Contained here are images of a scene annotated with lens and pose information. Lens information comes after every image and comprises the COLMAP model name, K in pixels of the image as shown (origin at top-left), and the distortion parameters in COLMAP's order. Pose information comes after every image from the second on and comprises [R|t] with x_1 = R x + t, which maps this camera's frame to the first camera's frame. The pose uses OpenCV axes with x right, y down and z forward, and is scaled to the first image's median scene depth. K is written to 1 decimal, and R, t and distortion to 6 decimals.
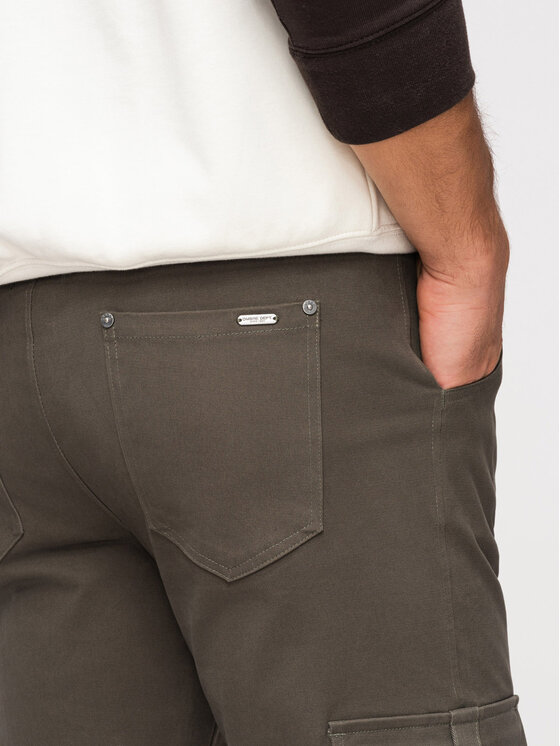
lens RADIAL K [[1860.4, 0, 281.1], [0, 1860.4, 370.9], [0, 0, 1]] dist [-1.560520, 42.422454]
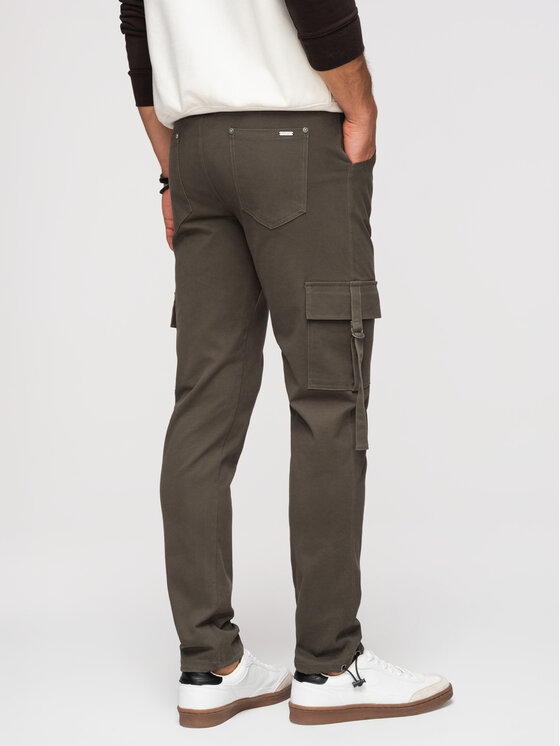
lens RADIAL K [[1860.4, 0, 281.1], [0, 1860.4, 370.9], [0, 0, 1]] dist [-1.560520, 42.422454]
pose [[0.997765, 0.051311, -0.042806, 0.116038], [-0.049796, 0.998120, 0.035744, 0.227891], [0.044560, -0.033532, 0.998444, -1.757190]]
